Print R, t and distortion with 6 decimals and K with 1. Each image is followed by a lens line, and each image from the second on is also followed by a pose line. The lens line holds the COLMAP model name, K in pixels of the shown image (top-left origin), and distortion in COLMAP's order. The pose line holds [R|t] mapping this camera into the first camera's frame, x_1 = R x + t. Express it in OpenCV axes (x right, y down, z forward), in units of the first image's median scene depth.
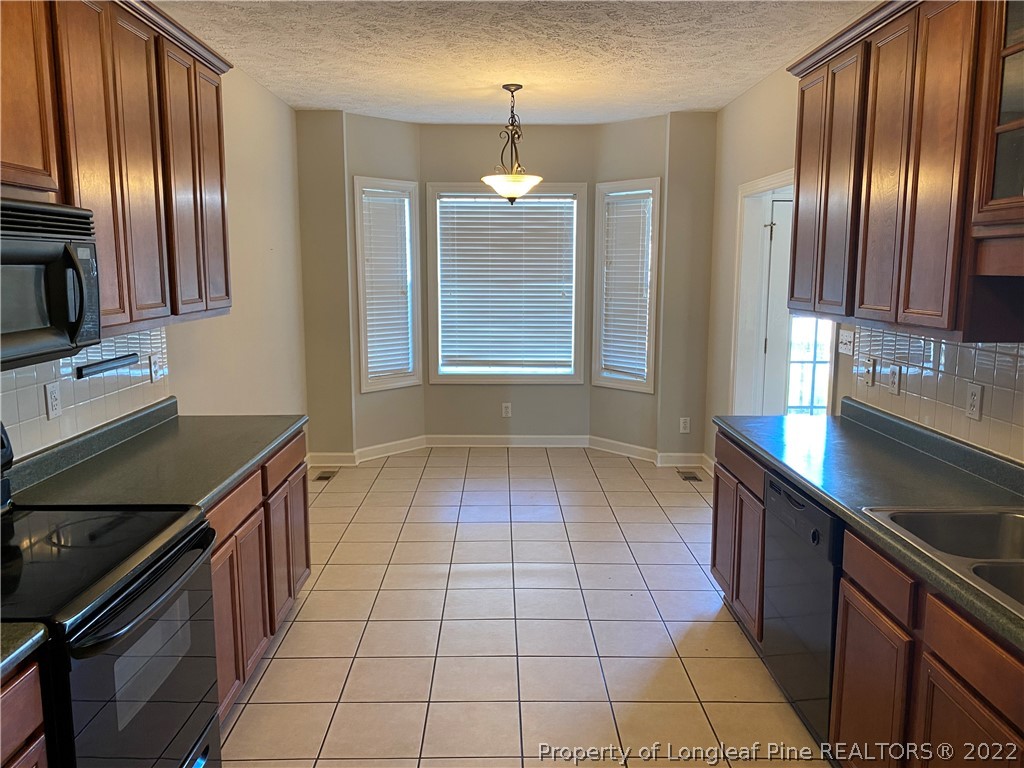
lens RADIAL K [[789.7, 0, 513.8], [0, 789.7, 388.0], [0, 0, 1]] dist [0.025499, -0.034627]
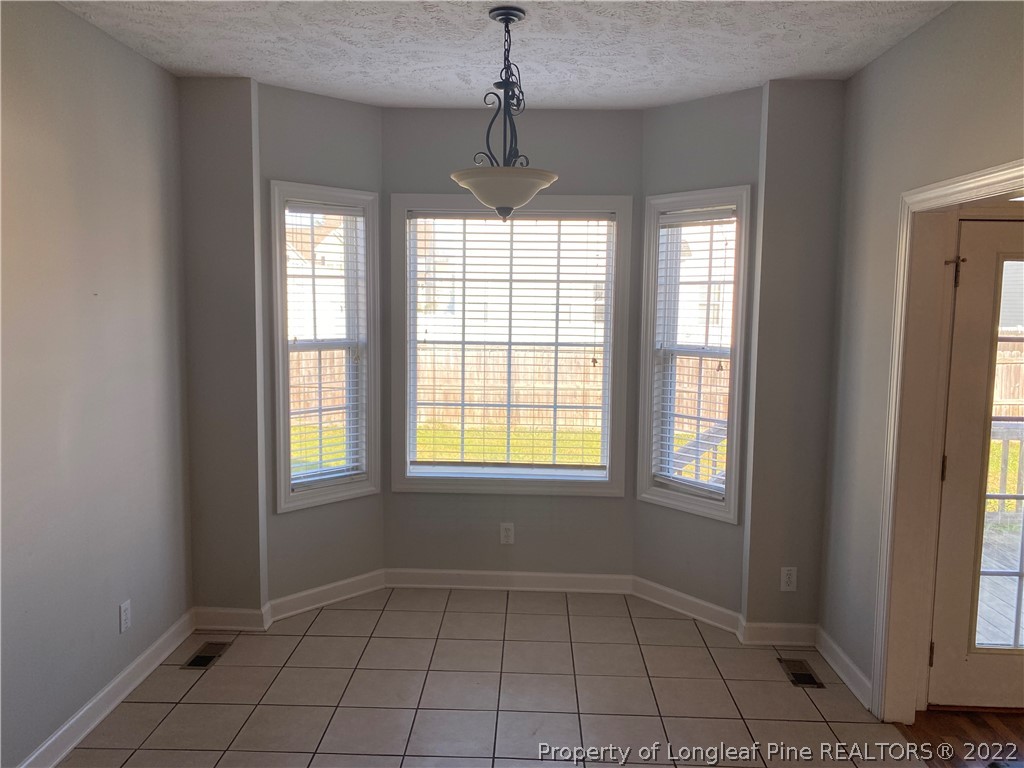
lens RADIAL K [[789.7, 0, 511.9], [0, 789.7, 375.8], [0, 0, 1]] dist [0.025499, -0.034627]
pose [[0.998879, 0.016059, -0.044530, 0.024433], [-0.018523, 0.998287, -0.055490, -0.072931], [0.043562, 0.056253, 0.997466, 0.357863]]
